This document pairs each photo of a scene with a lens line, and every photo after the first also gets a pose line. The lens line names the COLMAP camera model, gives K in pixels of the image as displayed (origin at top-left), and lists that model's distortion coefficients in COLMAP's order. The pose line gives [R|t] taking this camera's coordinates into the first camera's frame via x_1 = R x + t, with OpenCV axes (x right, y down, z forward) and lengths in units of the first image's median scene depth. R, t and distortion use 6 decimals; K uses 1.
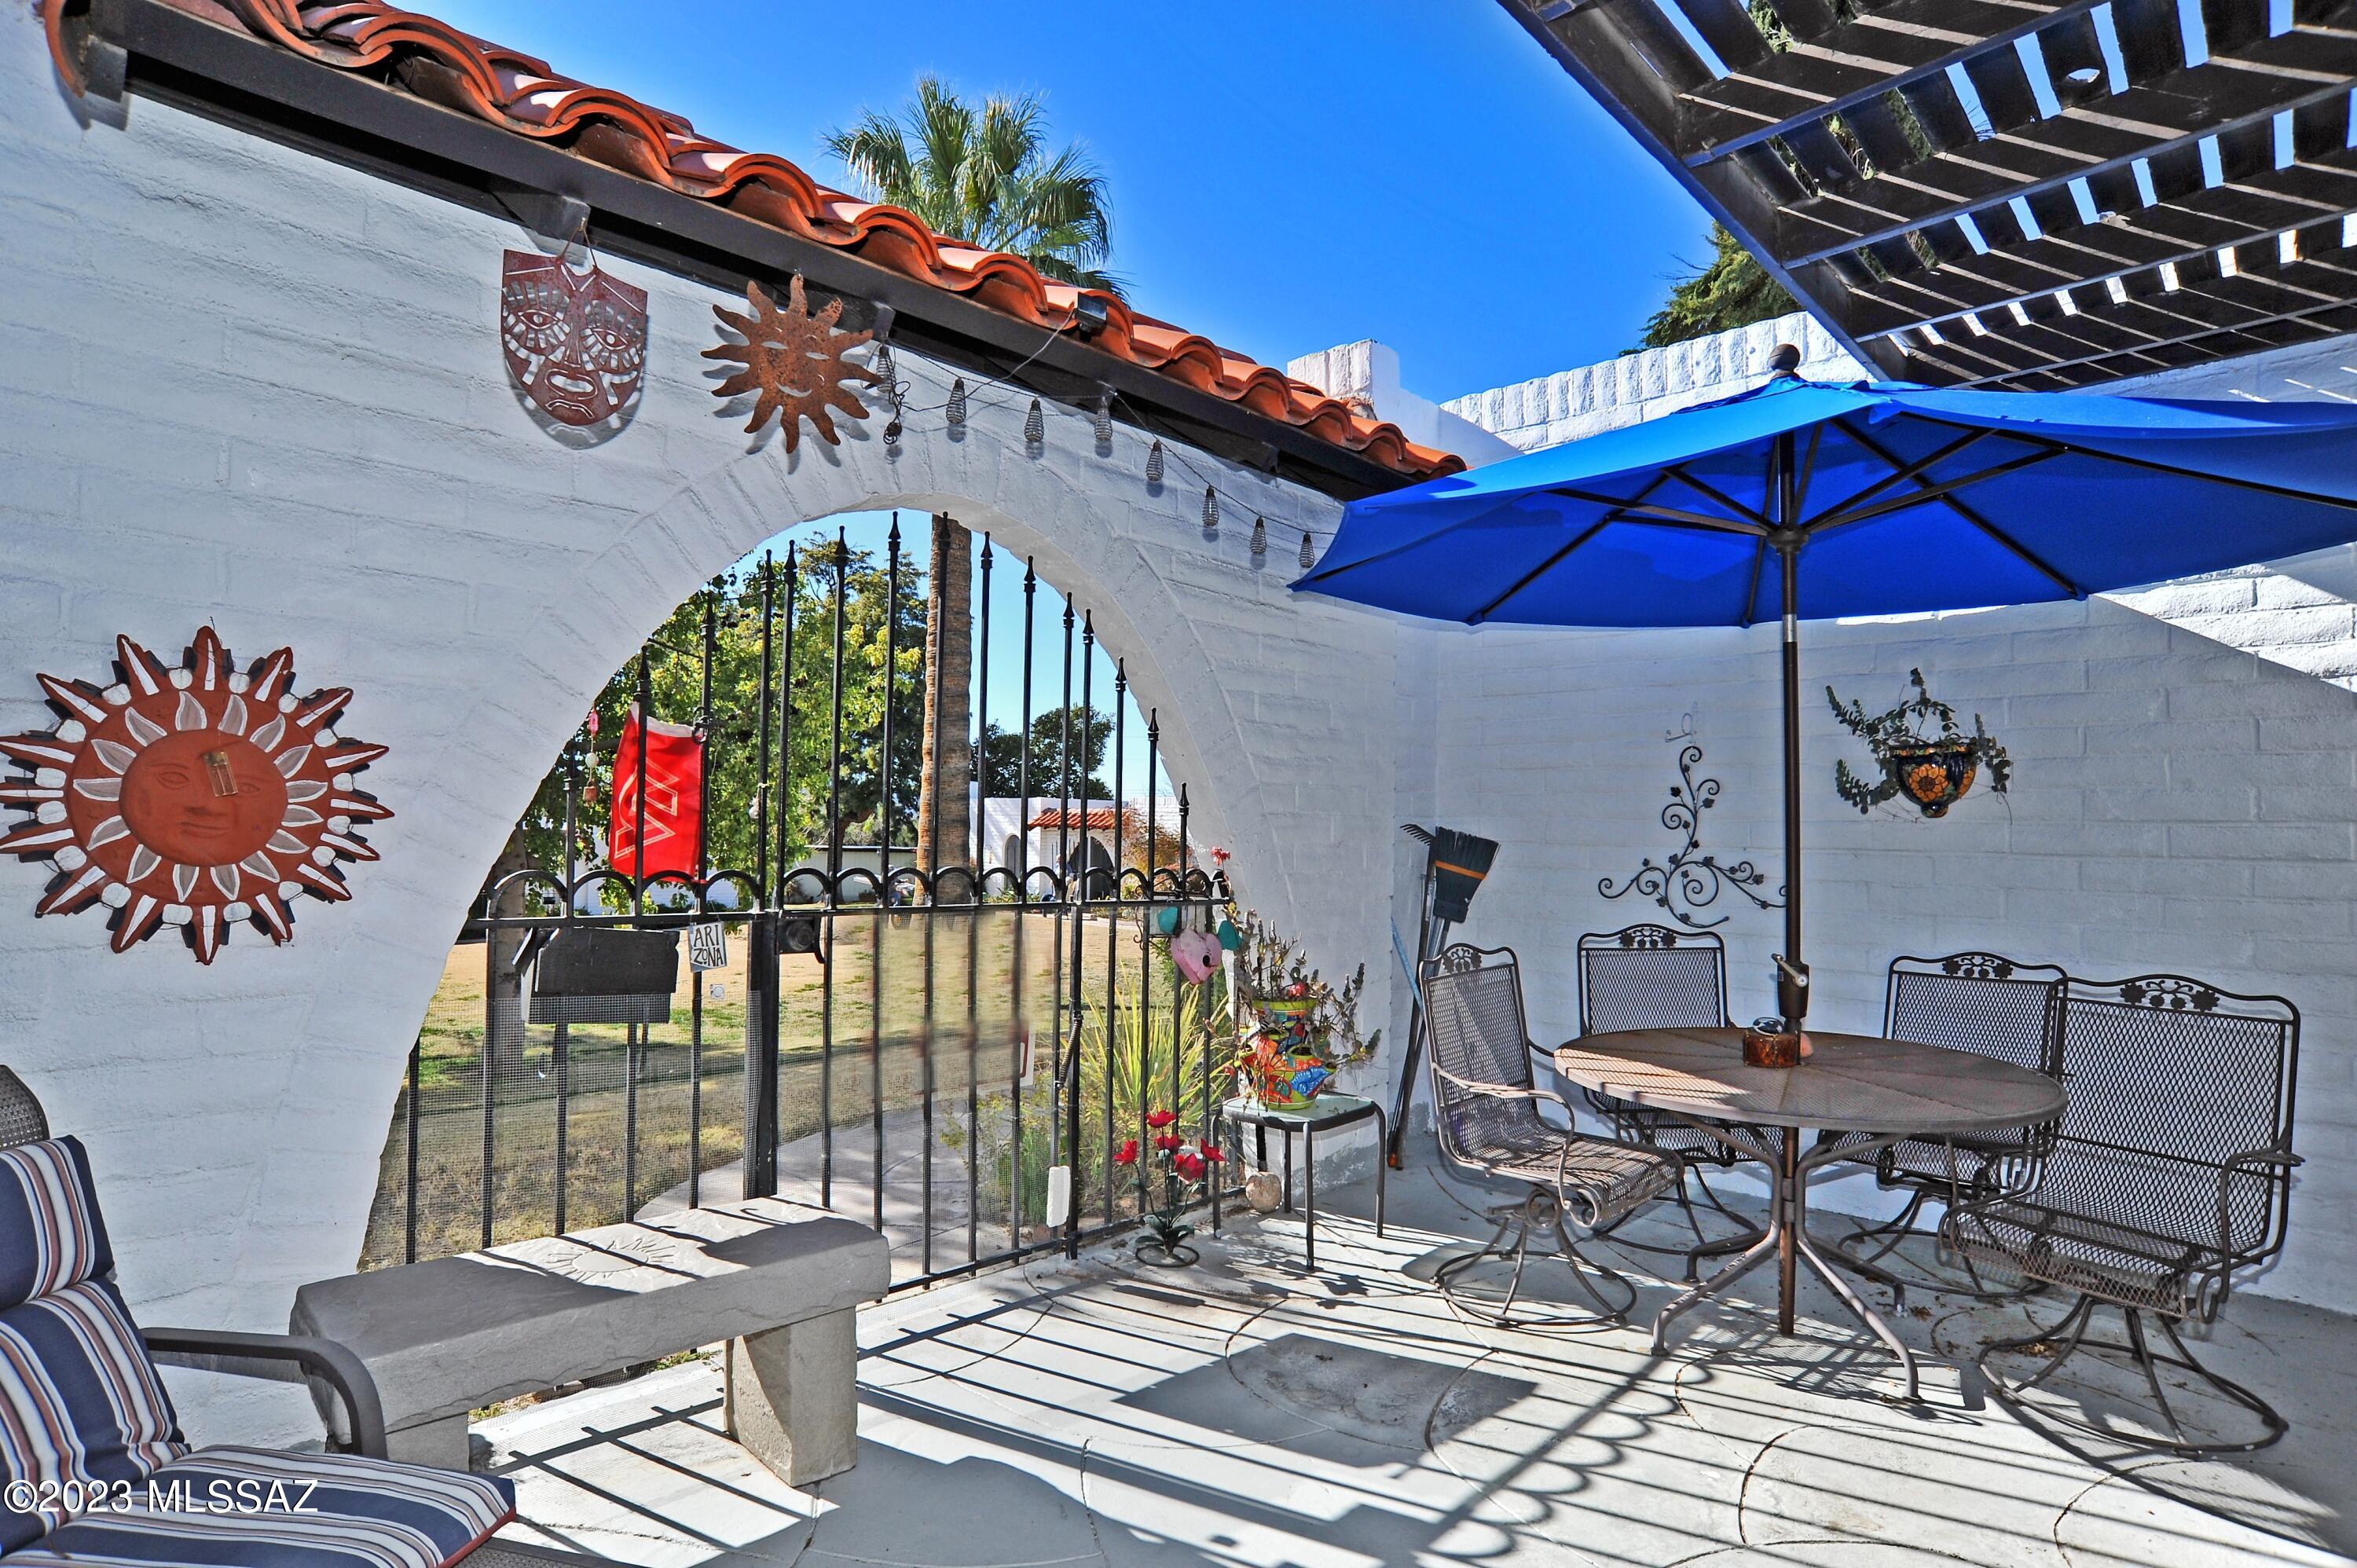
lens RADIAL K [[1214.0, 0, 1173.0], [0, 1214.0, 799.5], [0, 0, 1]] dist [-0.086599, 0.034552]
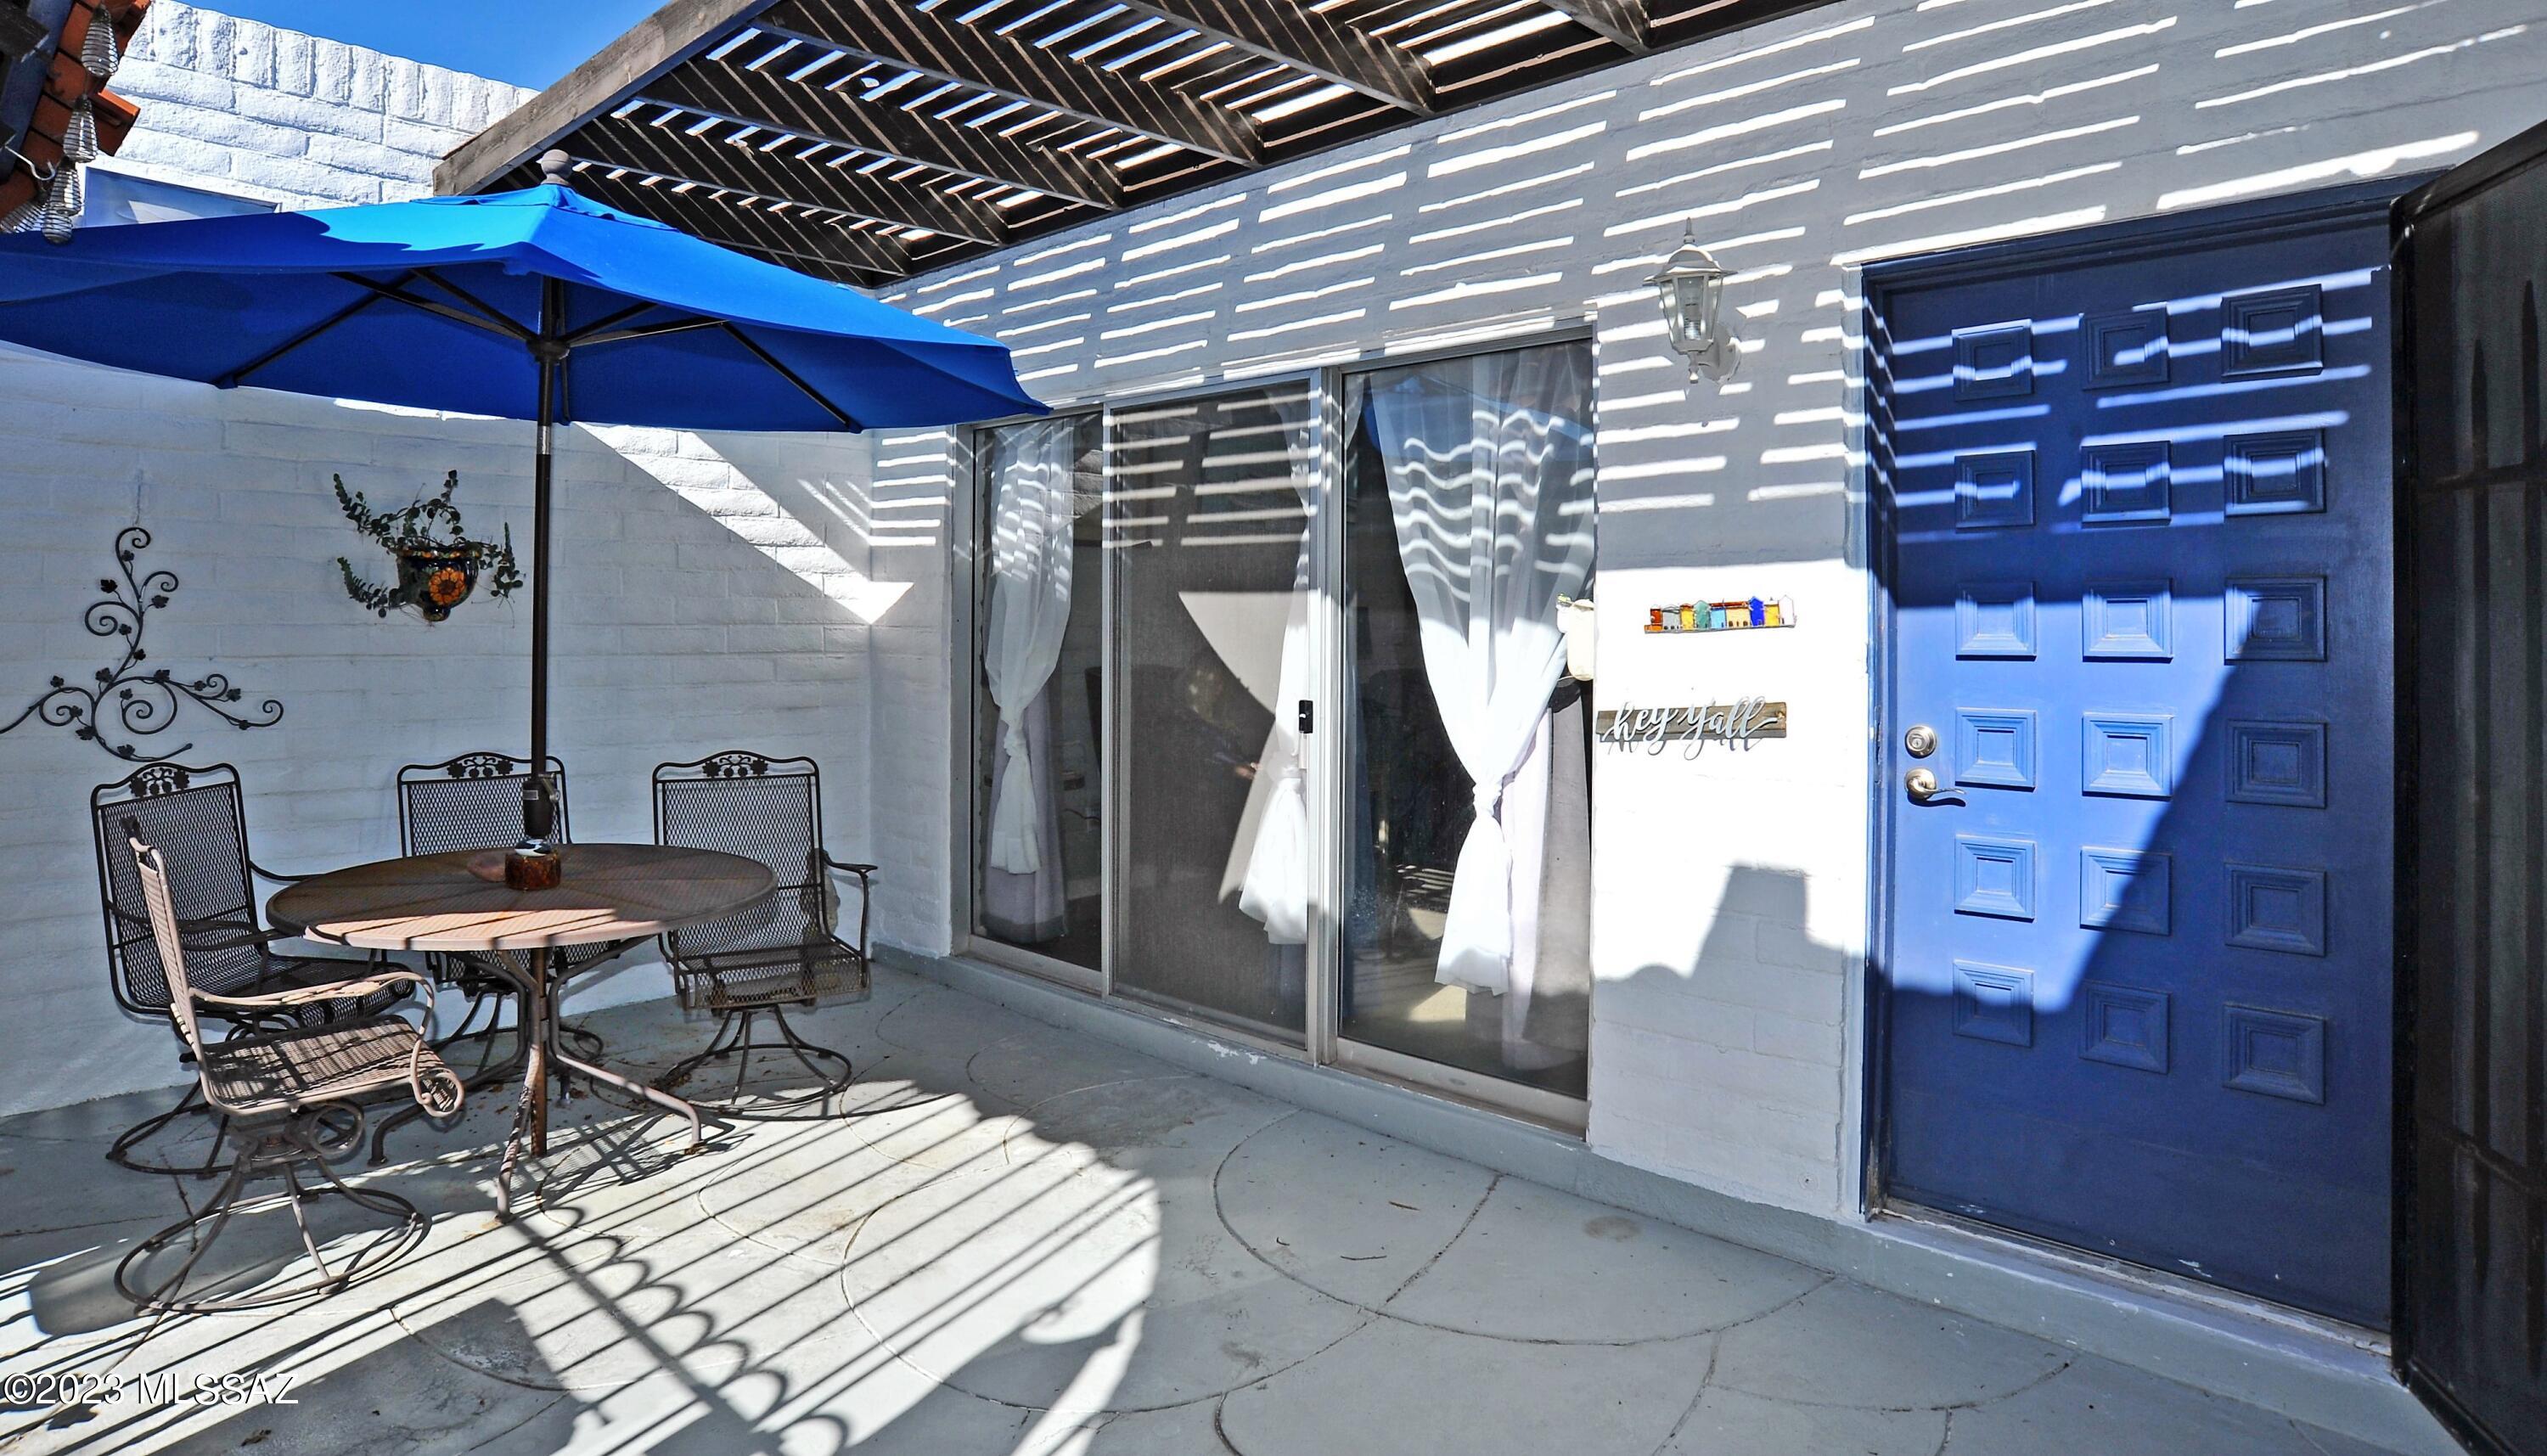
lens RADIAL K [[1317.4, 0, 1270.5], [0, 1317.4, 592.9], [0, 0, 1]] dist [-0.091438, 0.027979]
pose [[-0.007325, 0.005922, 0.999956, -0.562932], [-0.032662, 0.999447, -0.006159, -0.032435], [-0.999440, -0.032706, -0.007128, 0.416345]]
